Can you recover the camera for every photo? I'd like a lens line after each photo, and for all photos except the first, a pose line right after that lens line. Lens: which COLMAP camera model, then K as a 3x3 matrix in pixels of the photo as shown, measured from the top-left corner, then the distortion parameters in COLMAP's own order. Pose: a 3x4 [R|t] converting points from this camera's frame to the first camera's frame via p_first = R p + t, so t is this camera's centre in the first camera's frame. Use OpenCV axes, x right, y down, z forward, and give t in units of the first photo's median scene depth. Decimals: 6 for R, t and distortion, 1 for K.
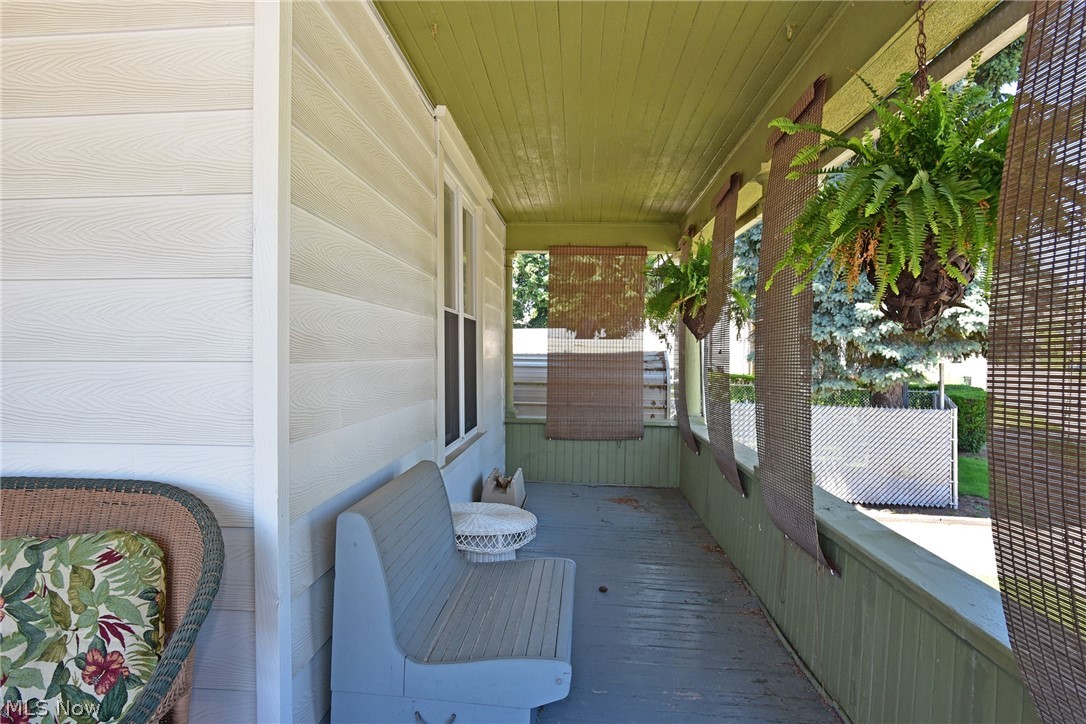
lens RADIAL K [[627.6, 0, 541.4], [0, 627.6, 364.5], [0, 0, 1]] dist [-0.036578, 0.013707]
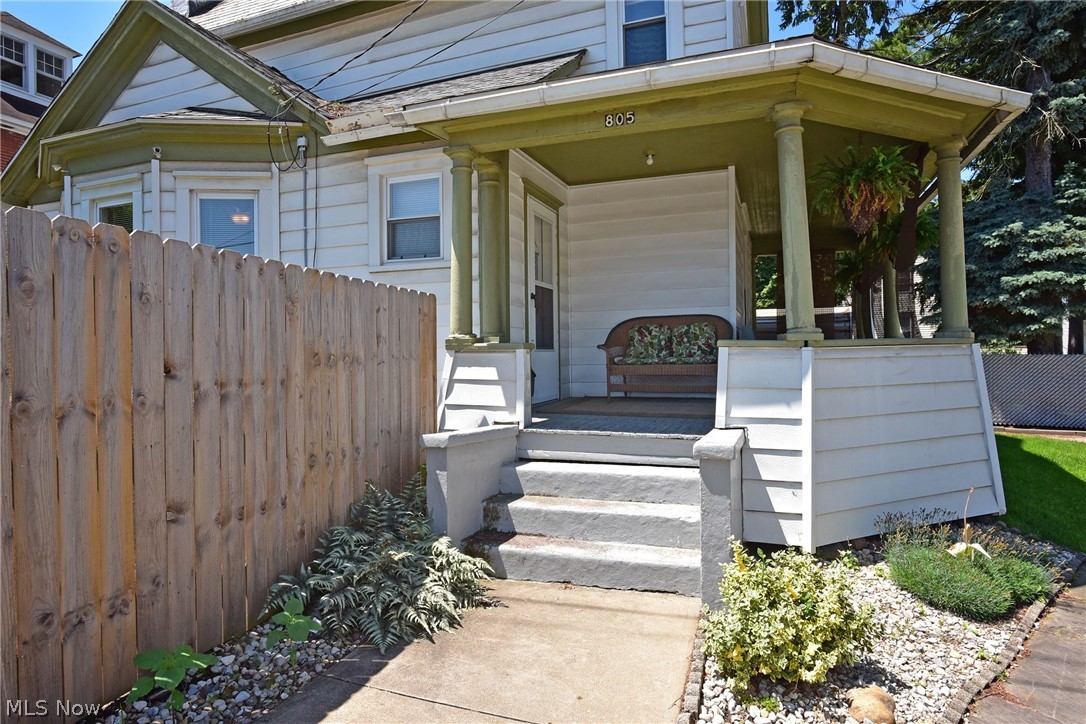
lens RADIAL K [[627.6, 0, 541.4], [0, 627.6, 364.5], [0, 0, 1]] dist [-0.036578, 0.013707]
pose [[0.955556, -0.012234, -0.294556, -0.077145], [0.009906, 0.999907, -0.009395, 0.102395], [0.294643, 0.006059, 0.955588, -0.640998]]
